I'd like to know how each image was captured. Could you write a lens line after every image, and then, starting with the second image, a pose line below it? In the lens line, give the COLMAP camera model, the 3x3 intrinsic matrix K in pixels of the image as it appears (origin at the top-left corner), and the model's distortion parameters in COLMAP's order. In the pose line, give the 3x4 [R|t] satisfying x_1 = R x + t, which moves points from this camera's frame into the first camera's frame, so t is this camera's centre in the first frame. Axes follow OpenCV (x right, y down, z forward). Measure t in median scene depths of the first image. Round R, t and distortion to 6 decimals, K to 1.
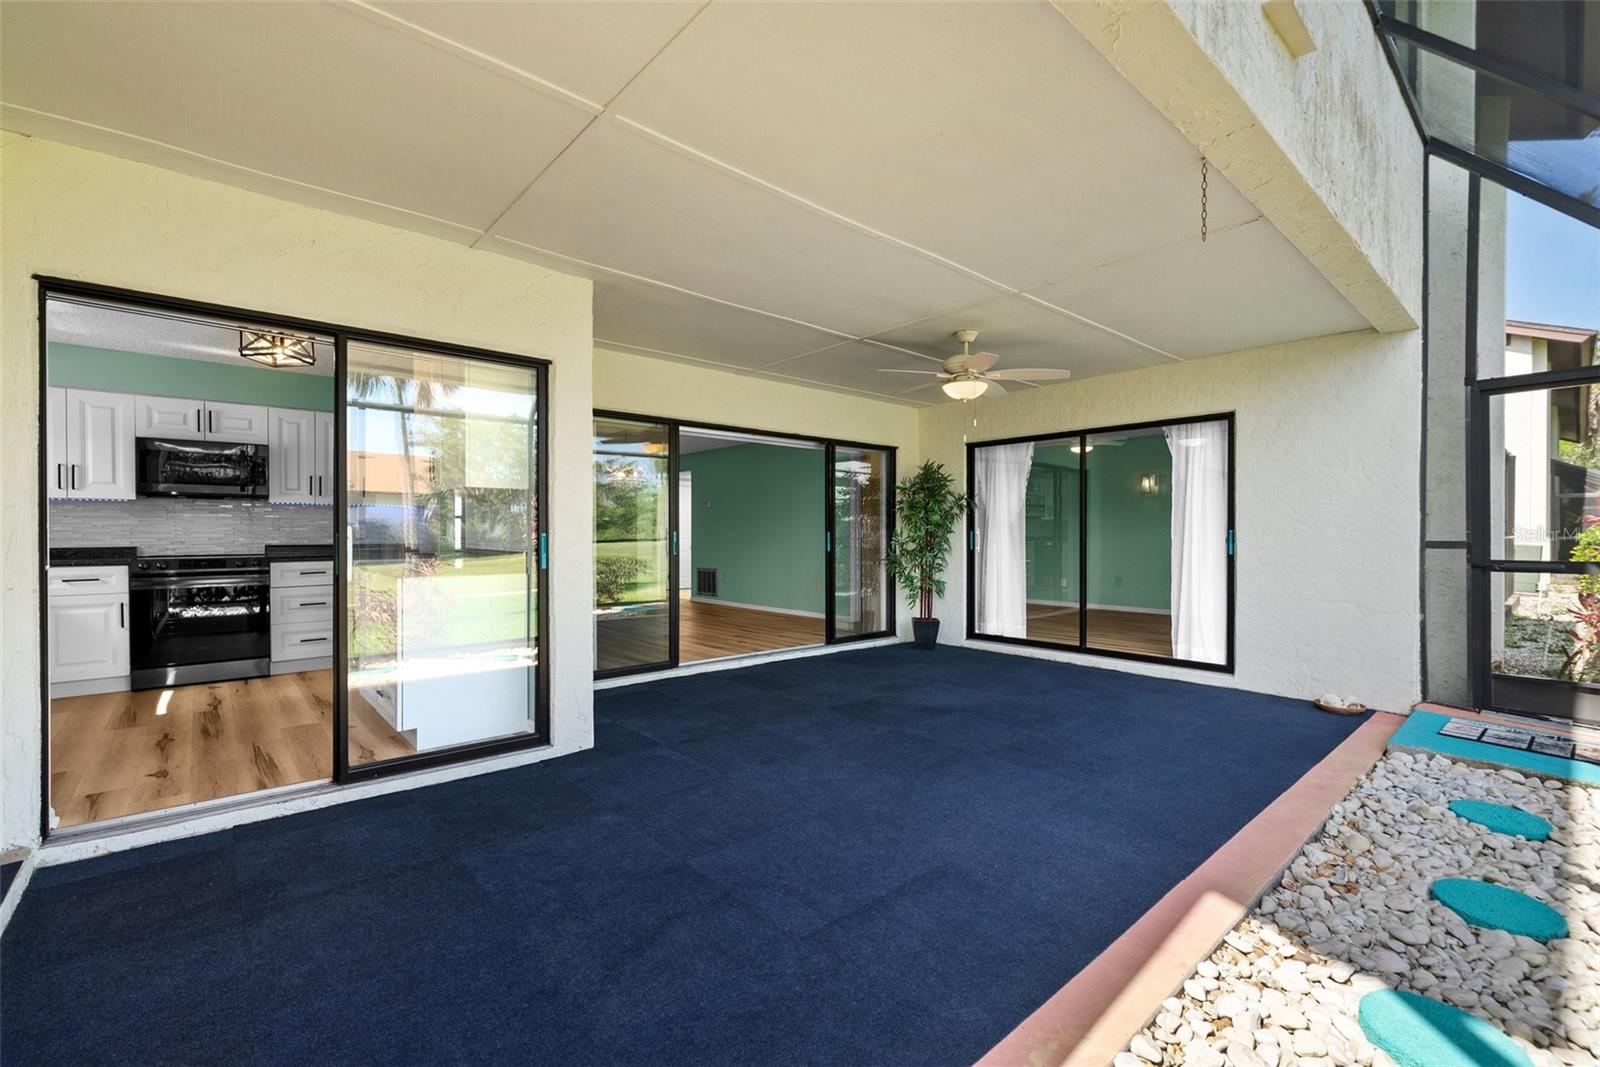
lens RADIAL K [[696.0, 0, 812.4], [0, 696.0, 538.1], [0, 0, 1]] dist [-0.001849, -0.000647]
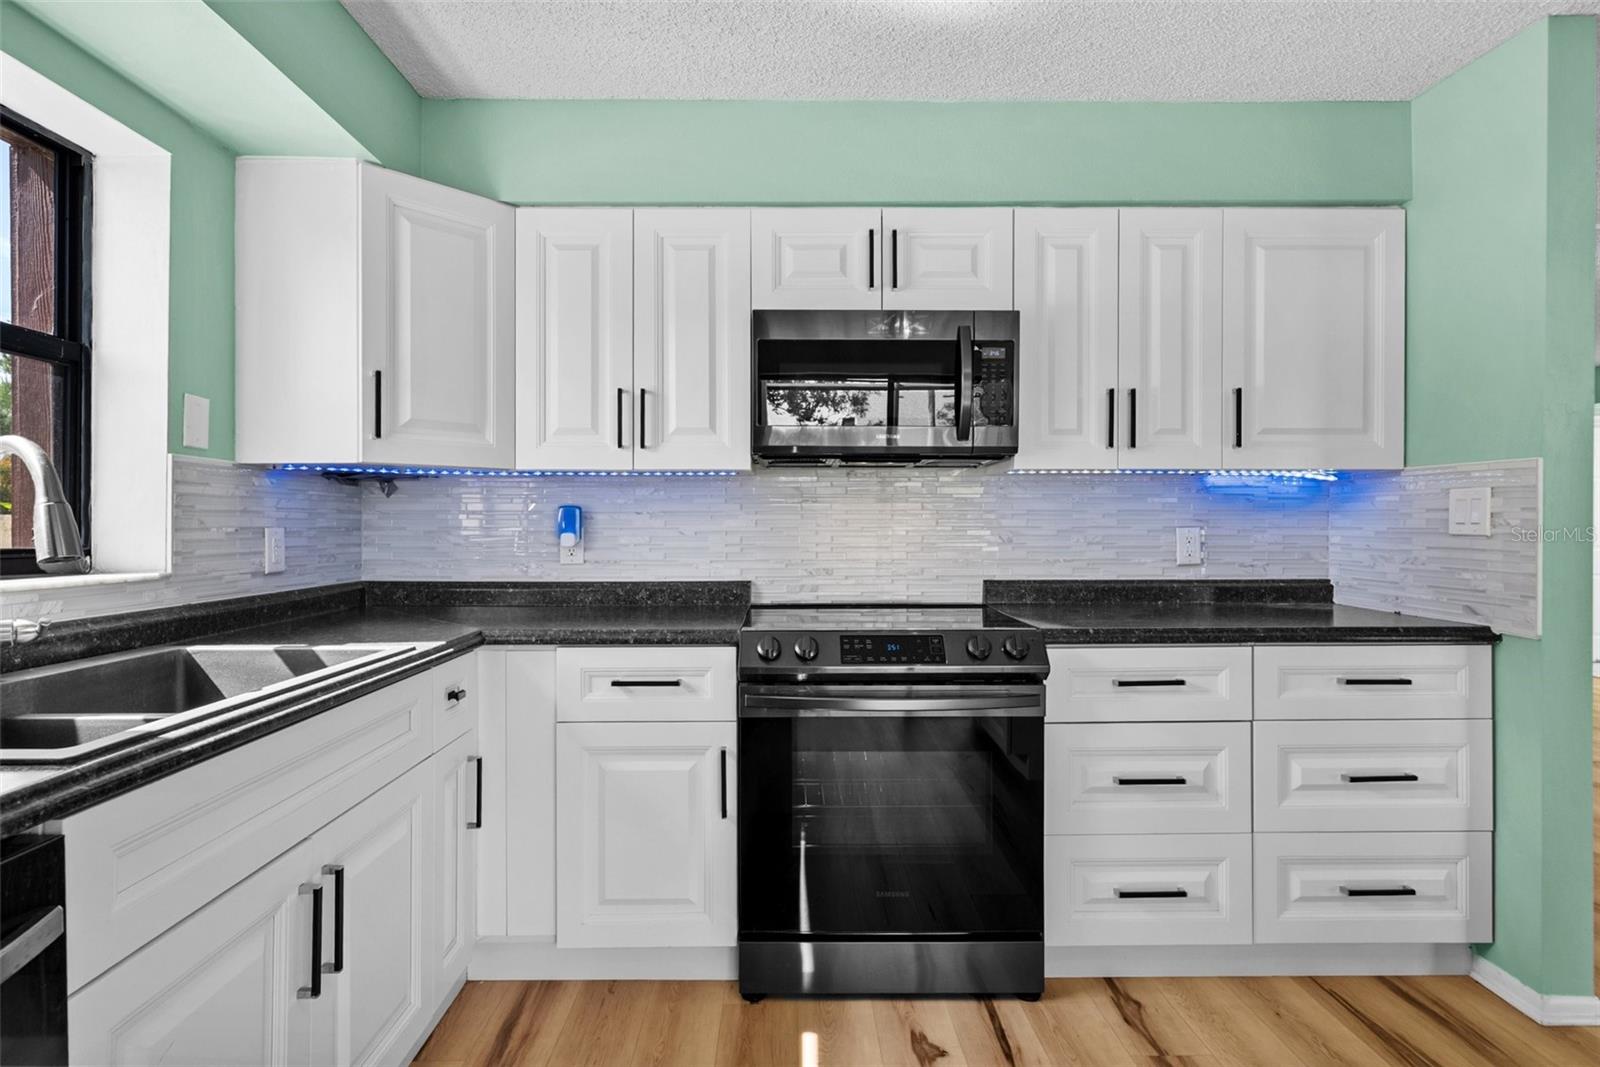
lens RADIAL K [[803.4, 0, 797.0], [0, 803.4, 530.2], [0, 0, 1]] dist [-0.000288, -0.001099]
pose [[0.763542, 0.001459, -0.645756, -0.656369], [-0.006380, 0.999966, -0.005285, -0.017821], [0.645727, 0.008155, 0.763525, 0.665207]]
